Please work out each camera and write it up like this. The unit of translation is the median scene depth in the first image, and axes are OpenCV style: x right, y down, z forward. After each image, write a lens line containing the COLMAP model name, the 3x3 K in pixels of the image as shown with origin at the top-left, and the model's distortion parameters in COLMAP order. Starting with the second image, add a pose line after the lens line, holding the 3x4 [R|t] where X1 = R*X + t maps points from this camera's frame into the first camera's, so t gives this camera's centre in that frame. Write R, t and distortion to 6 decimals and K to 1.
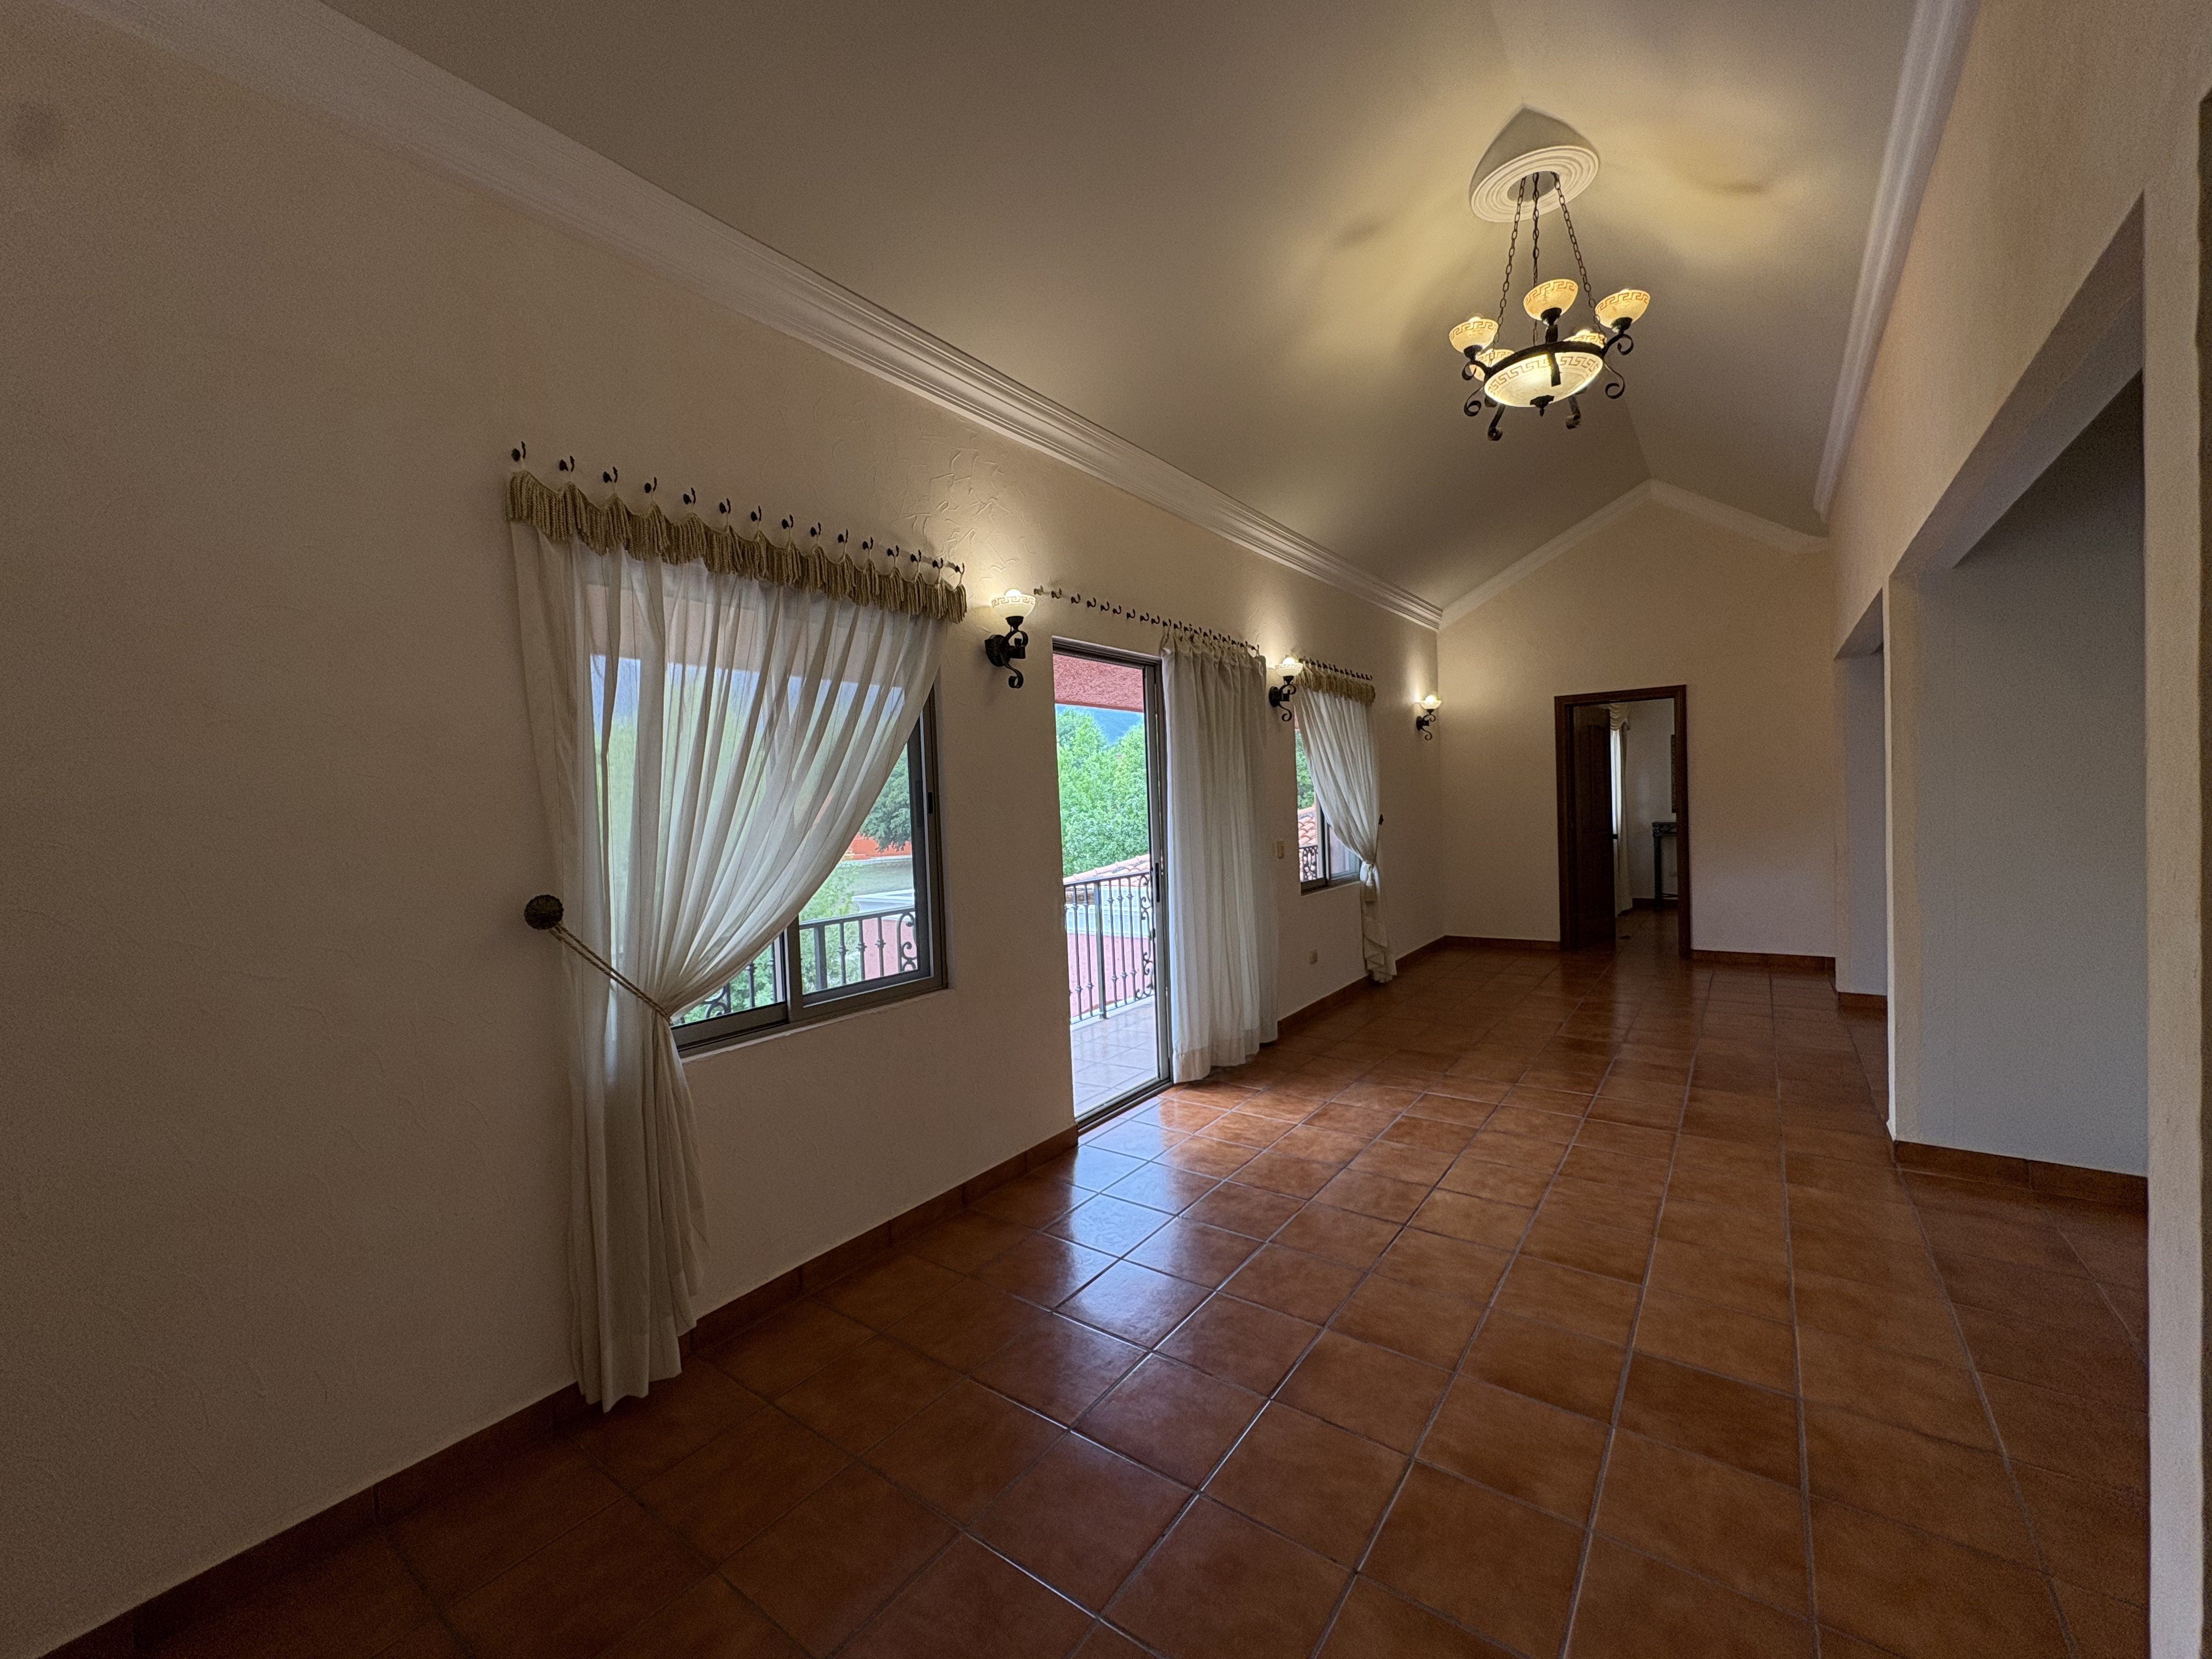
lens RADIAL K [[880.6, 0, 1106.0], [0, 880.6, 829.5], [0, 0, 1]] dist [0.000002, 0.000120]
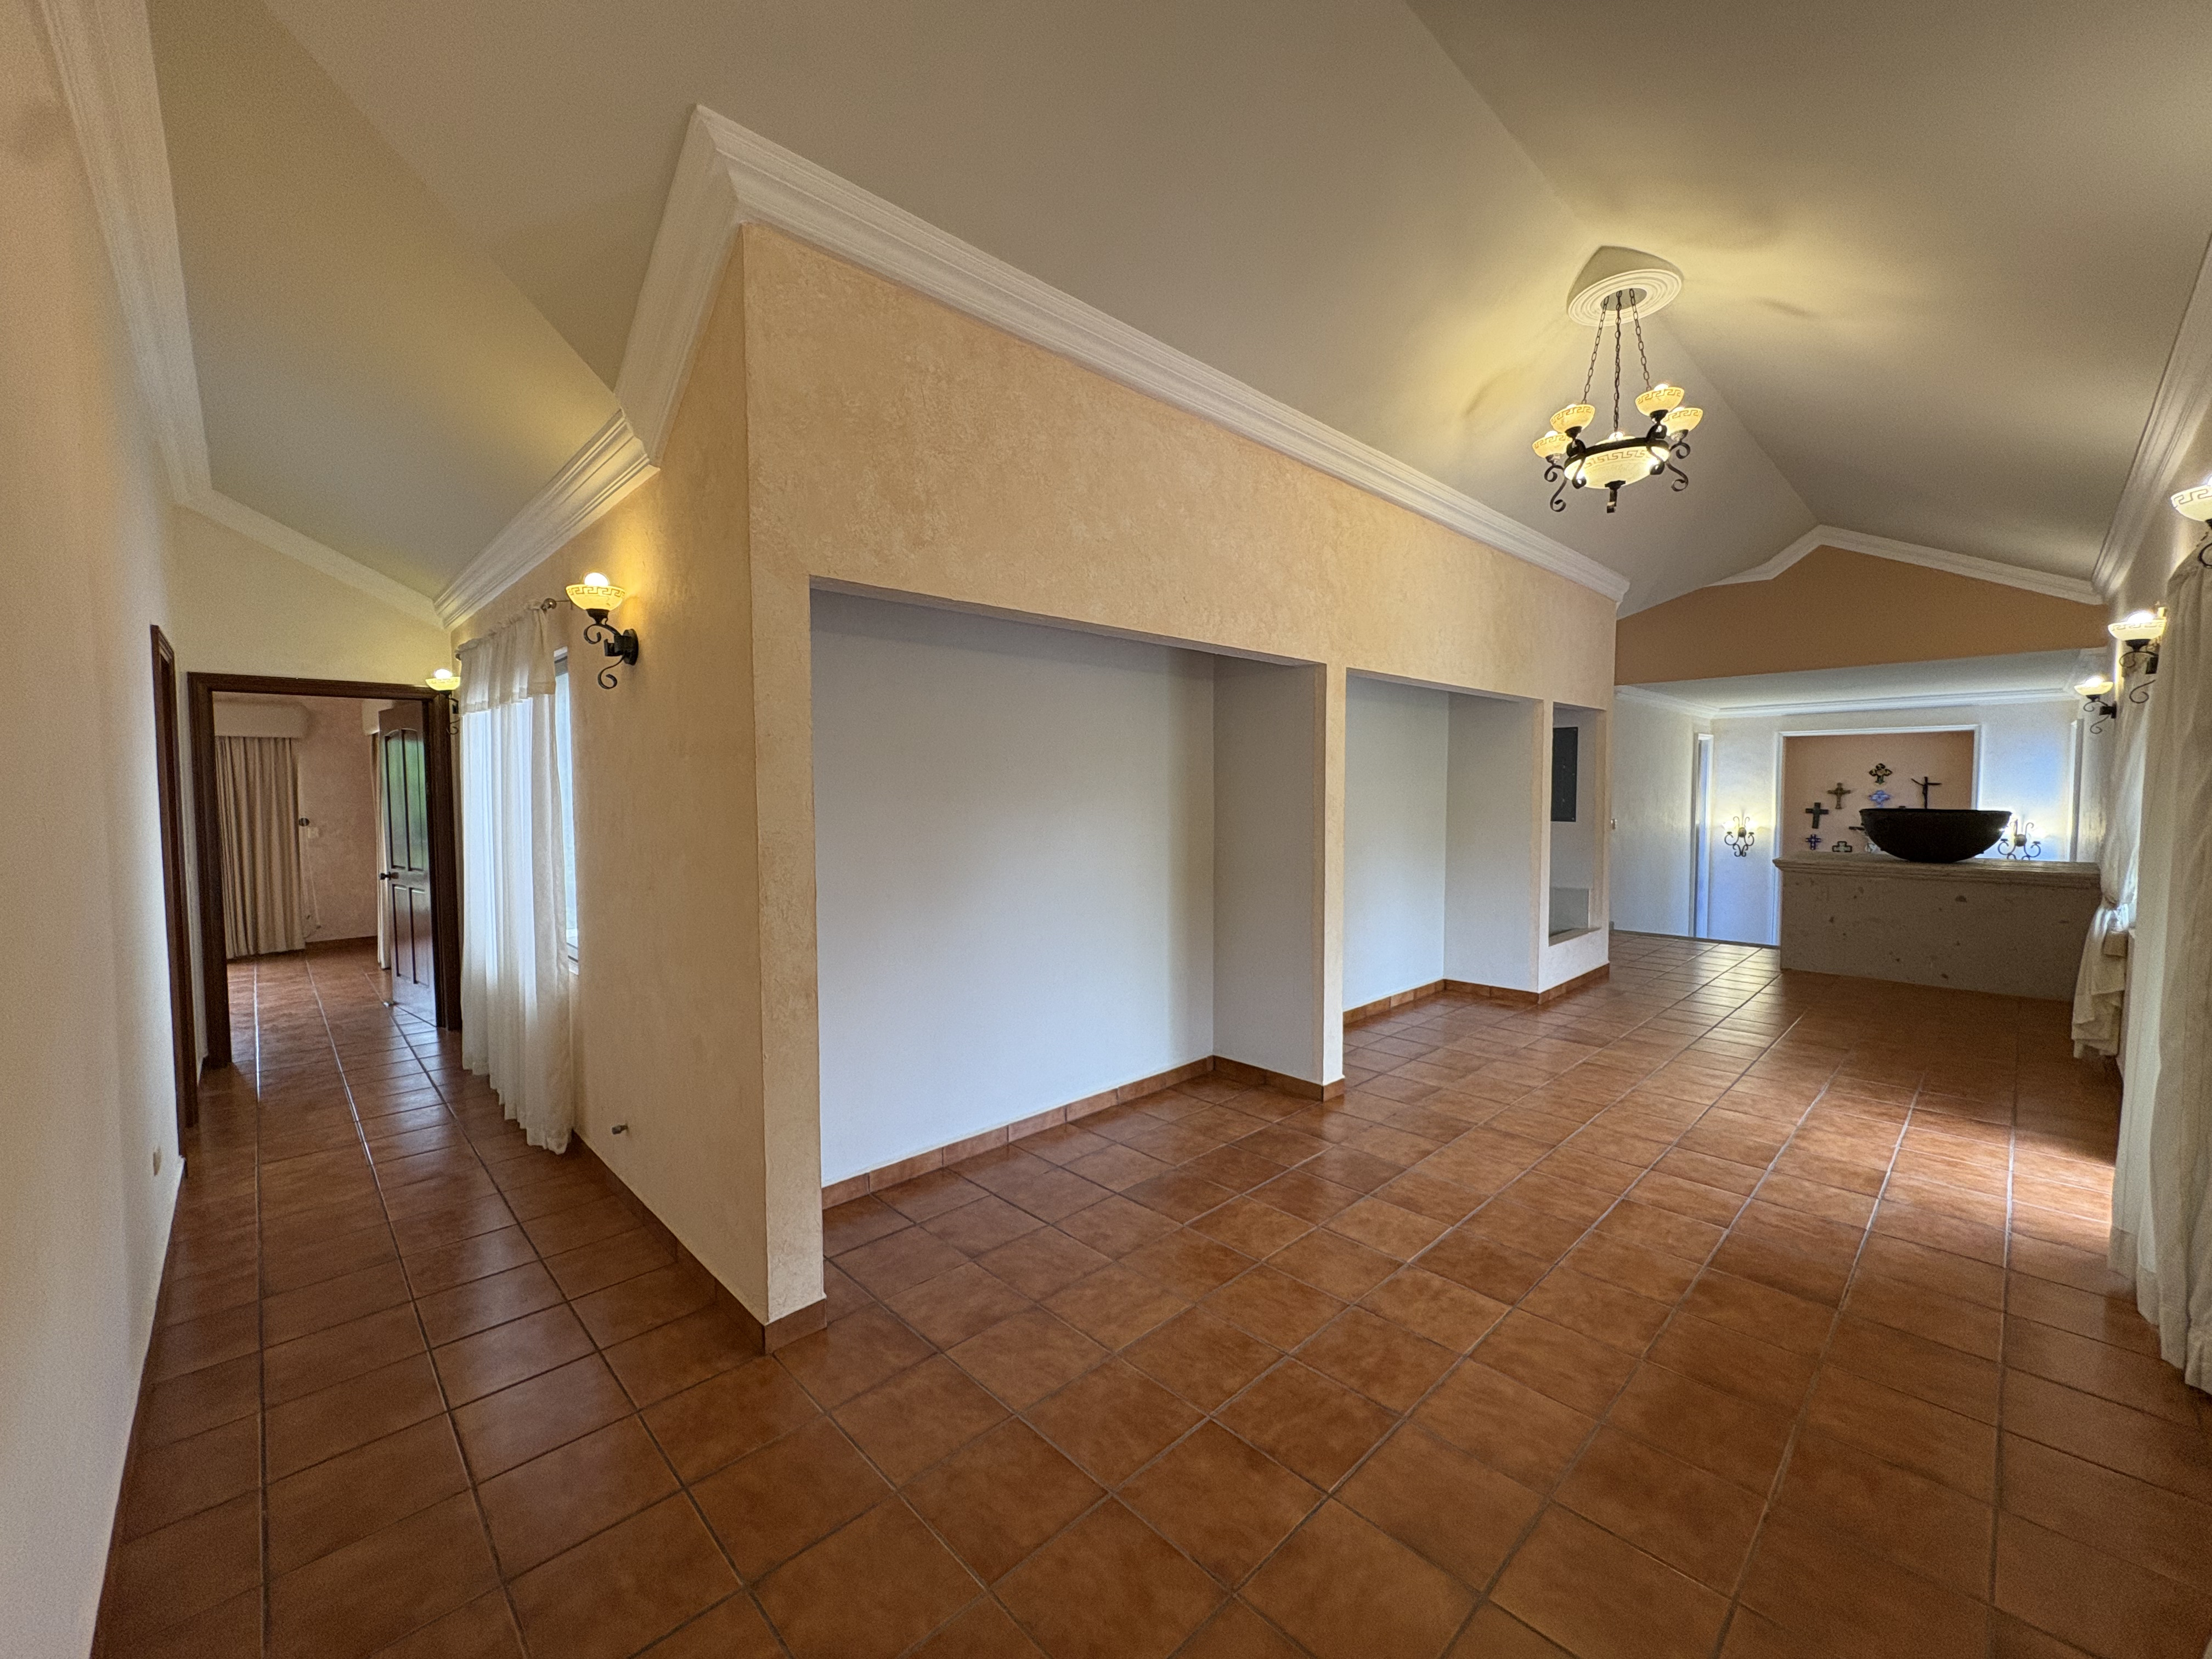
lens RADIAL K [[880.6, 0, 1106.0], [0, 880.6, 829.5], [0, 0, 1]] dist [0.000002, 0.000120]
pose [[-0.984410, 0.036560, 0.172049, 0.883225], [0.049258, 0.996321, 0.070123, -0.128959], [-0.168853, 0.077505, -0.982589, 2.085077]]
